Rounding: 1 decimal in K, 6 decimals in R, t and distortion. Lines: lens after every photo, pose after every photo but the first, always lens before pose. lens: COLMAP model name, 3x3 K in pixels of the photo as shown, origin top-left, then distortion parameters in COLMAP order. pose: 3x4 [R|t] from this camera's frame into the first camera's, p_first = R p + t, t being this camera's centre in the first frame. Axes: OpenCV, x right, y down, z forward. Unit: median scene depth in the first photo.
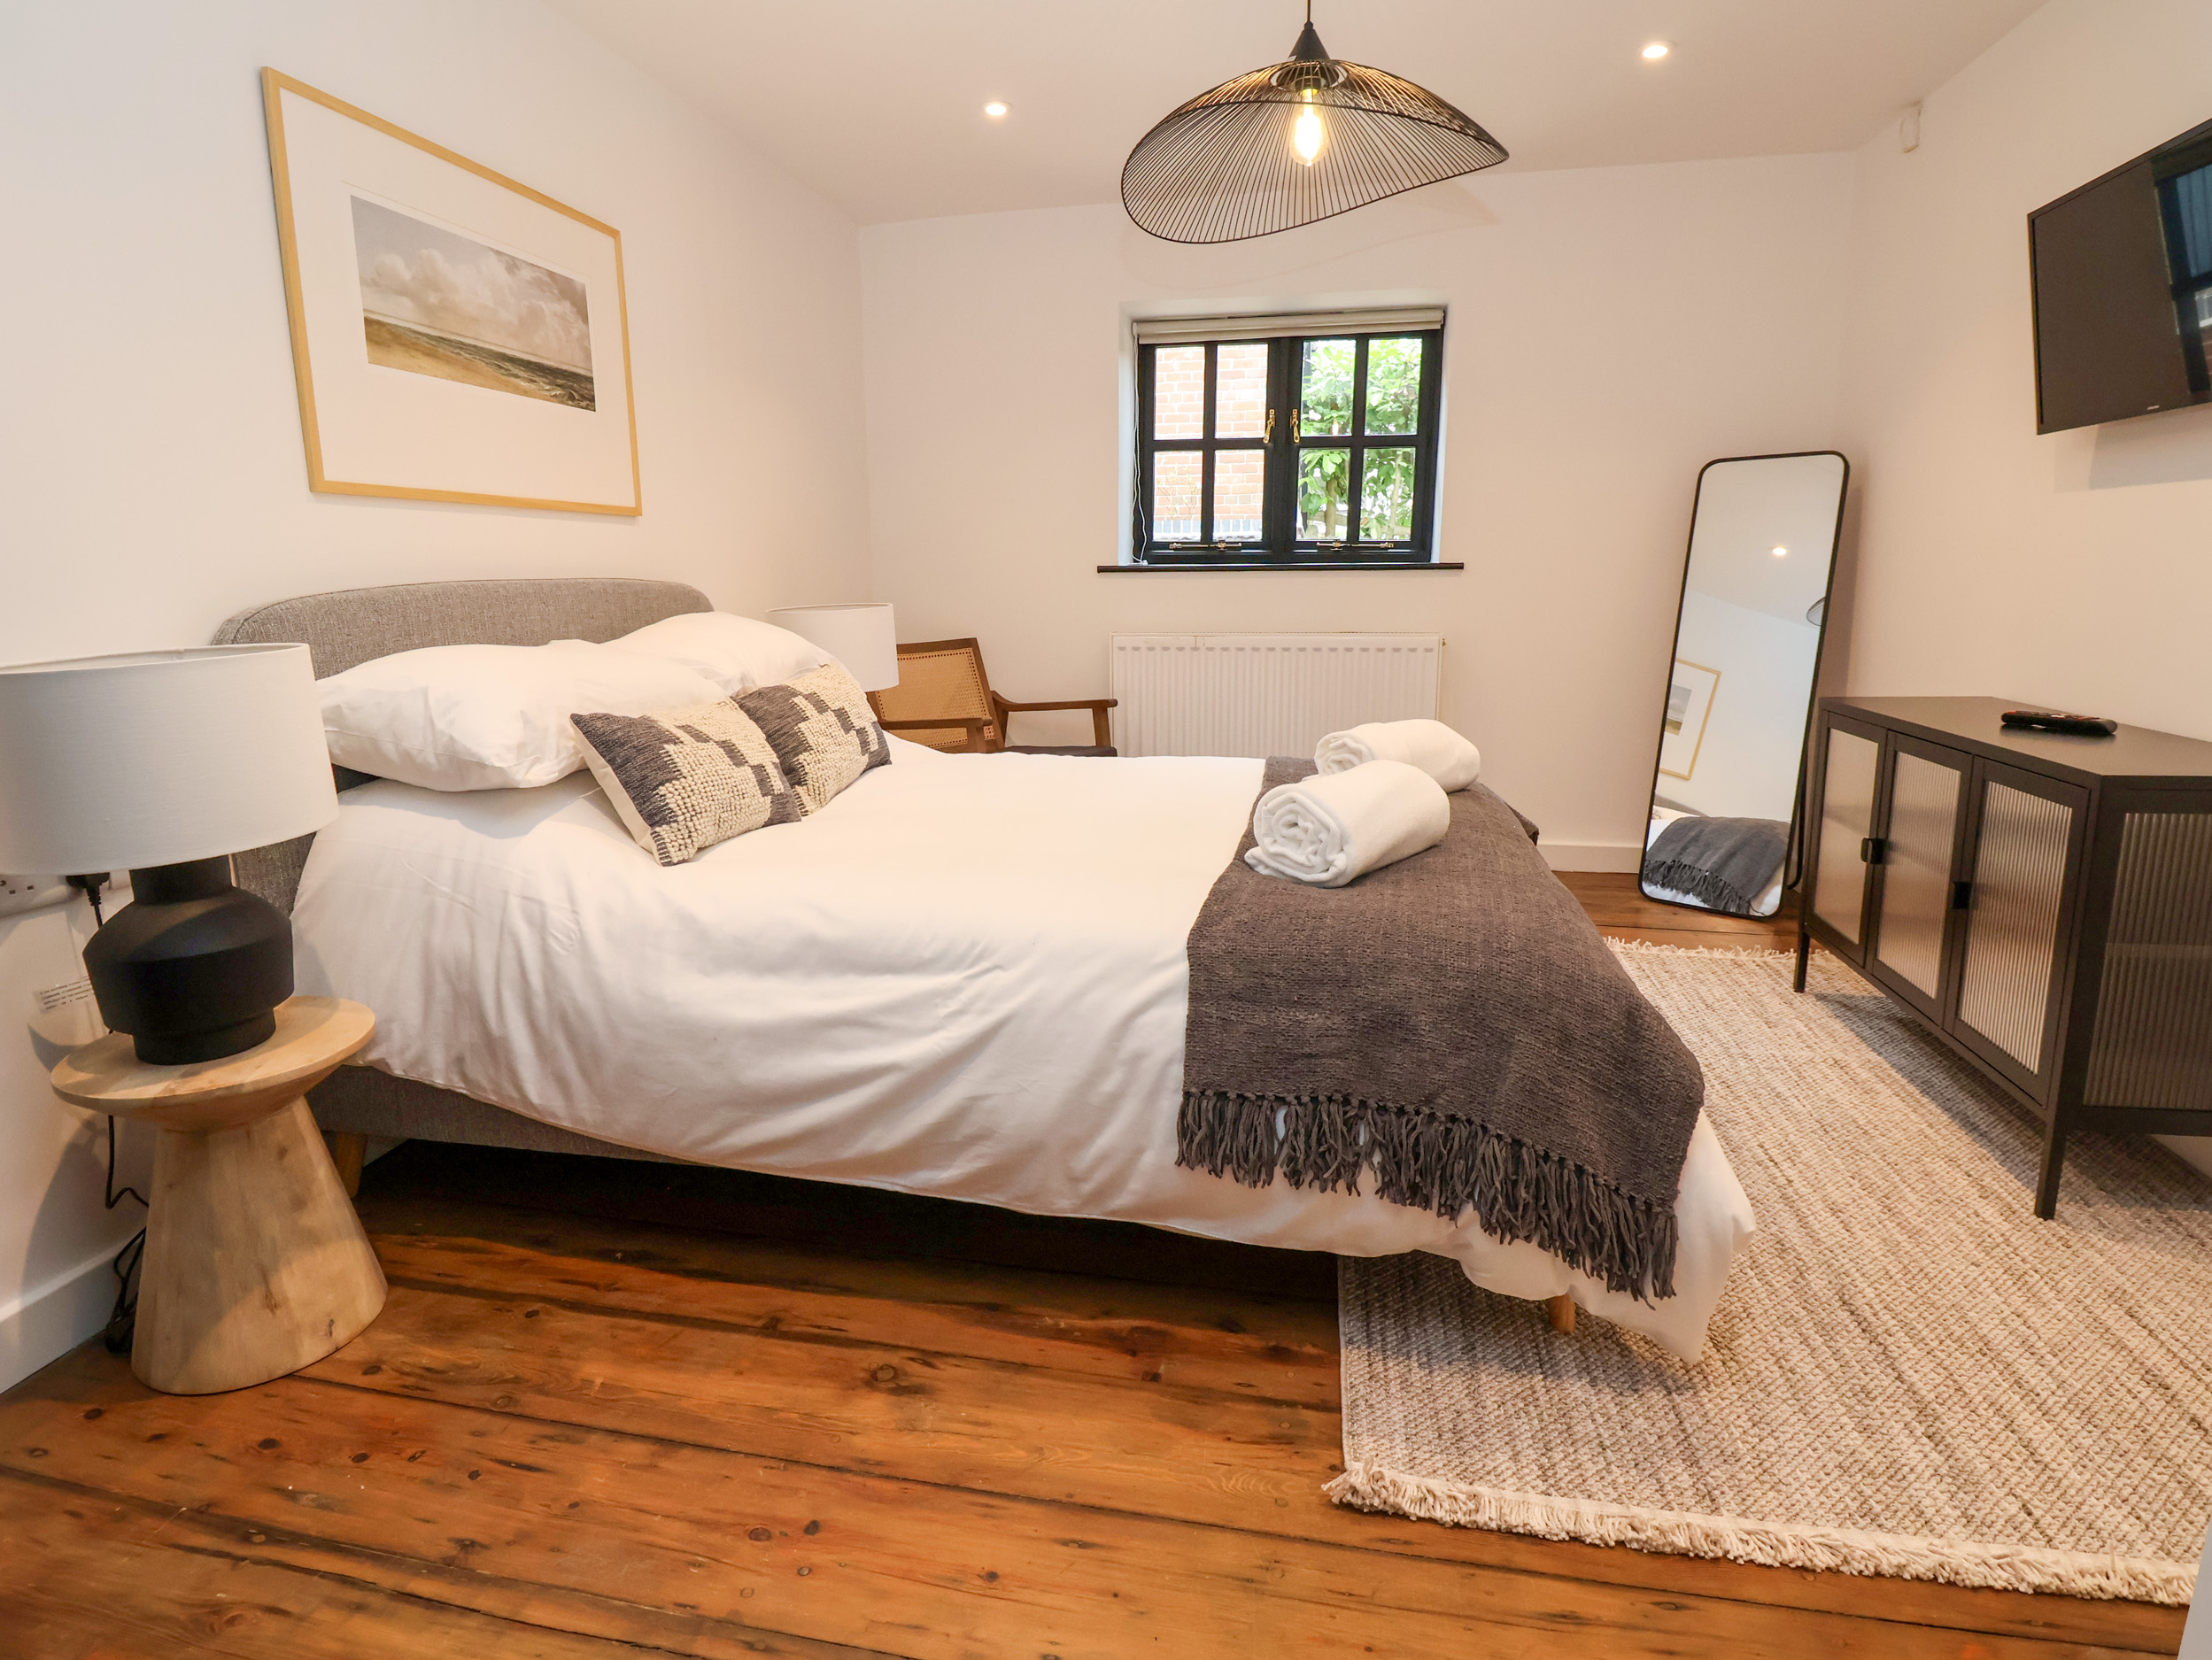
lens RADIAL K [[1147.0, 0, 1090.7], [0, 1147.0, 801.9], [0, 0, 1]] dist [0.009227, -0.018146]
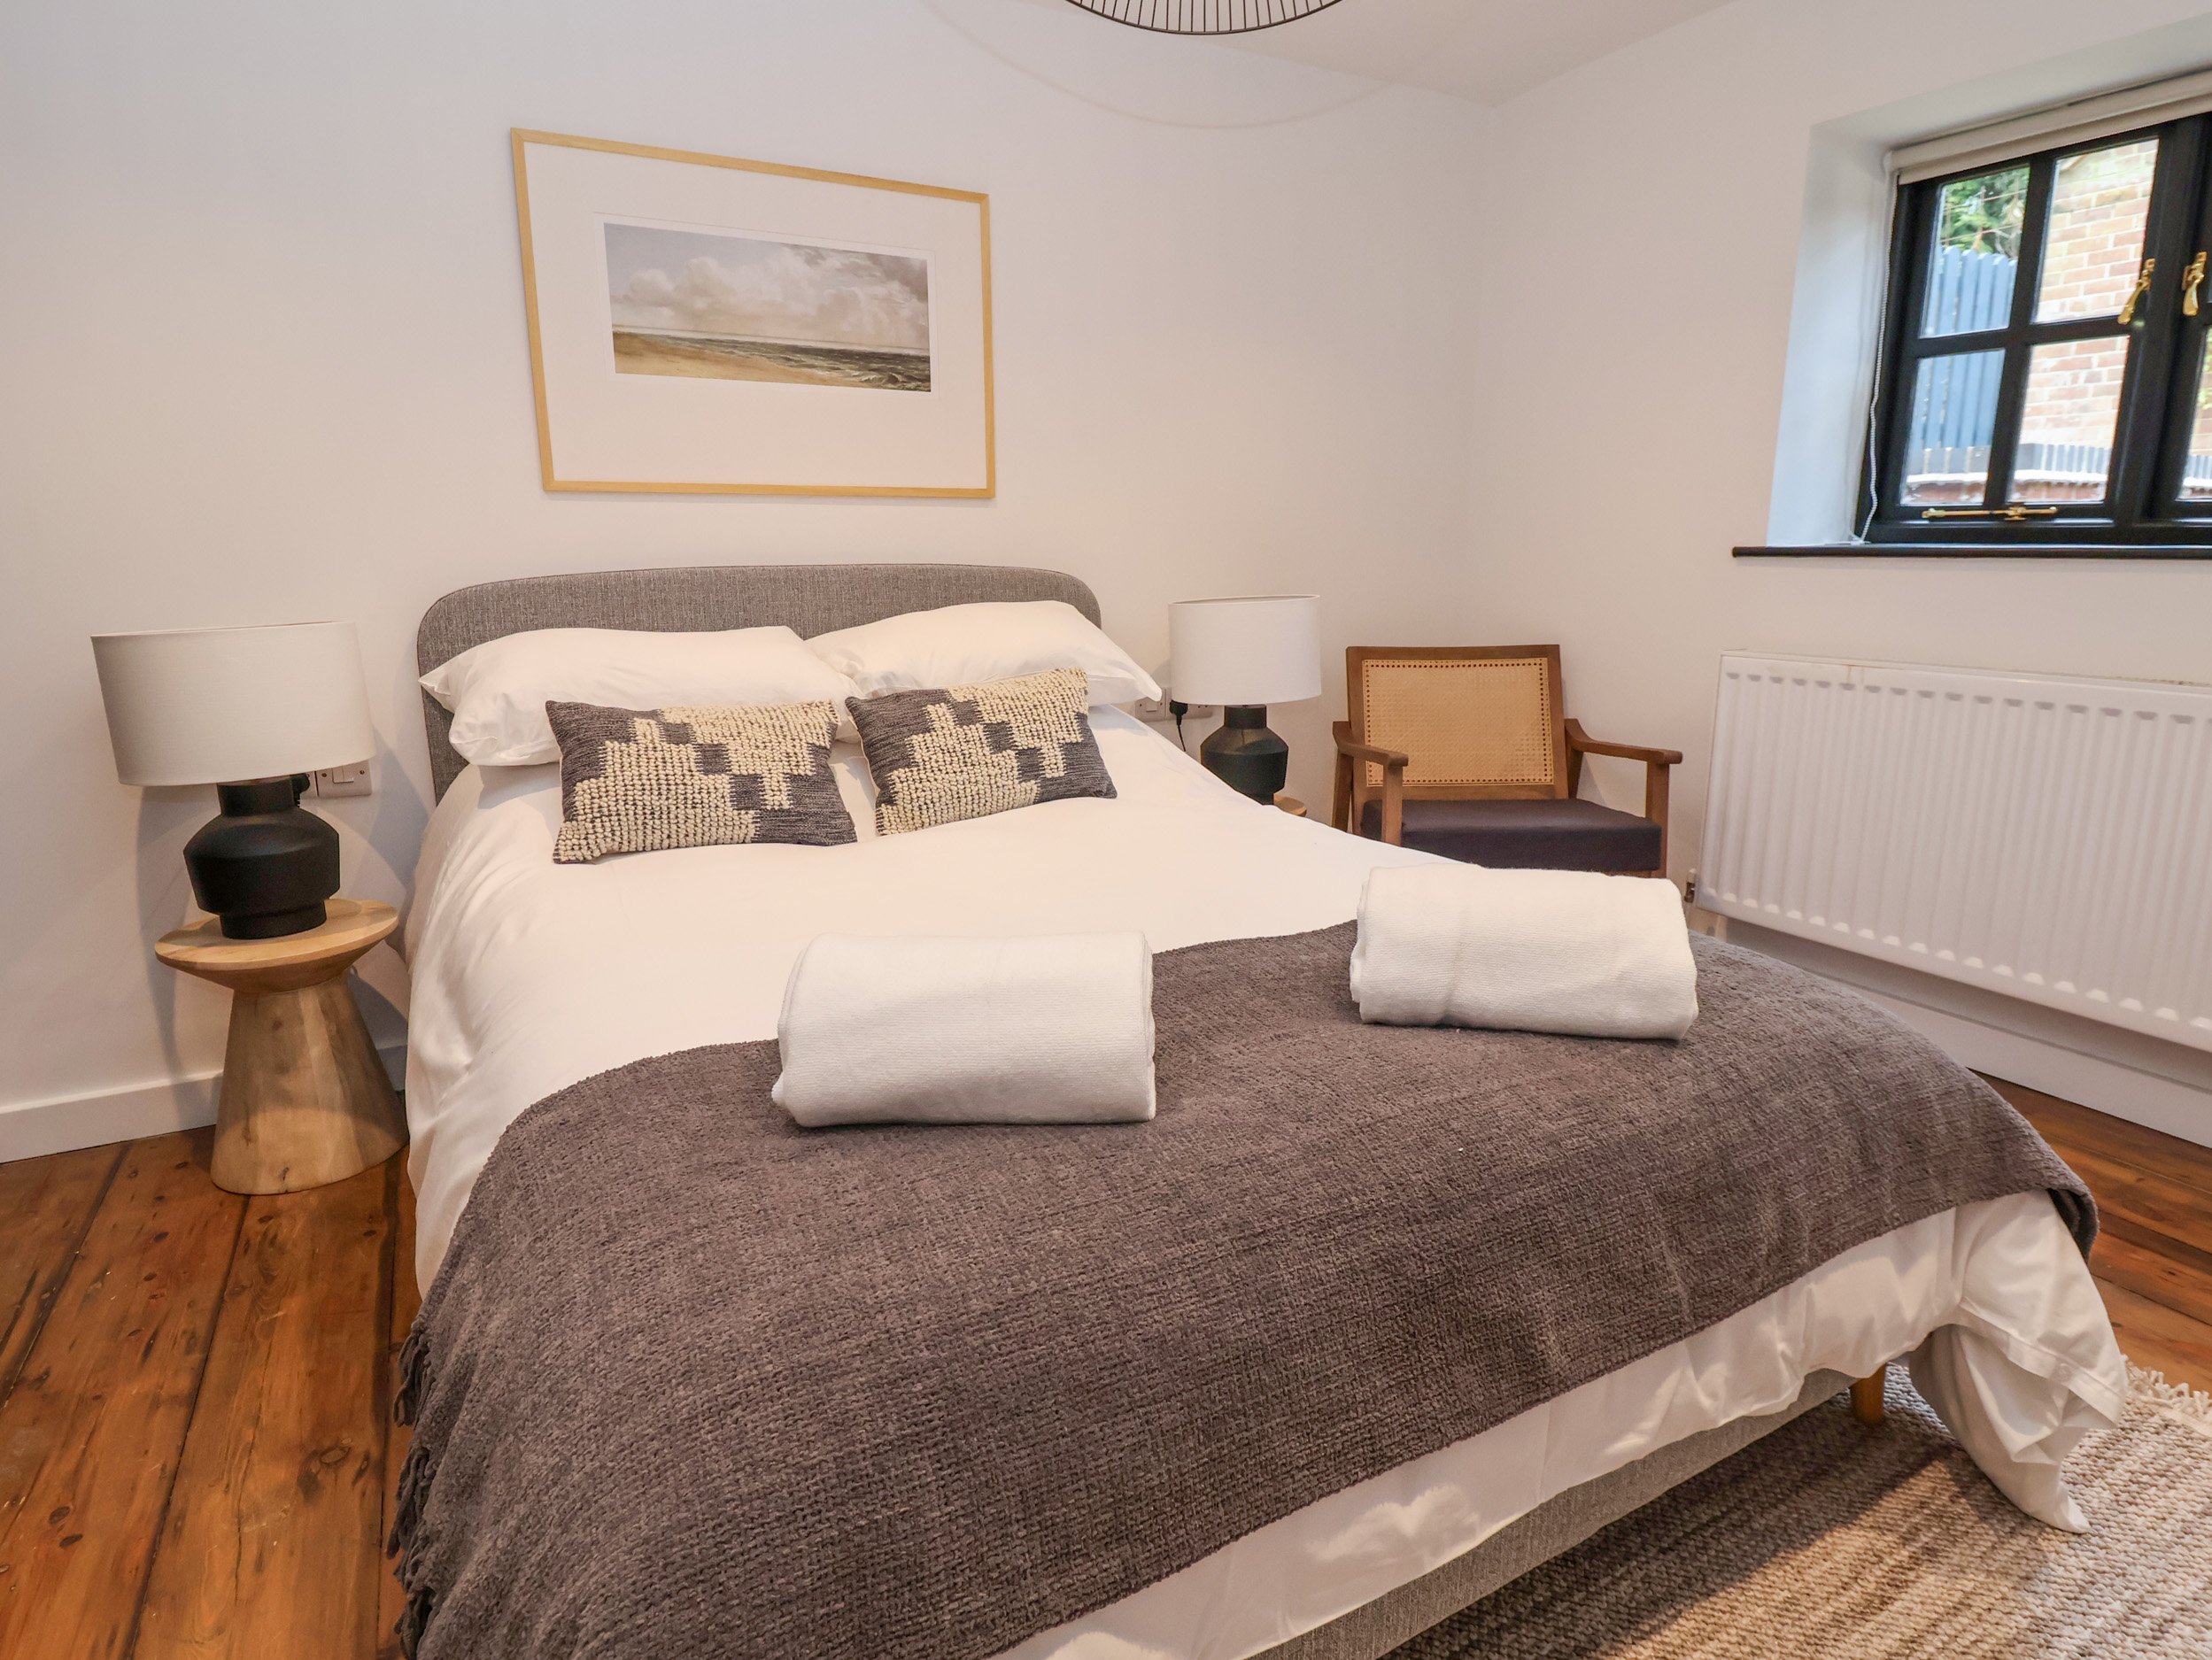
lens RADIAL K [[1196.6, 0, 1104.3], [0, 1196.6, 811.4], [0, 0, 1]] dist [0.006415, -0.018172]
pose [[0.654078, 0.164666, -0.738286, 0.532289], [-0.147898, 0.985020, 0.088668, -0.114670], [0.741827, 0.051196, 0.668634, 0.506843]]
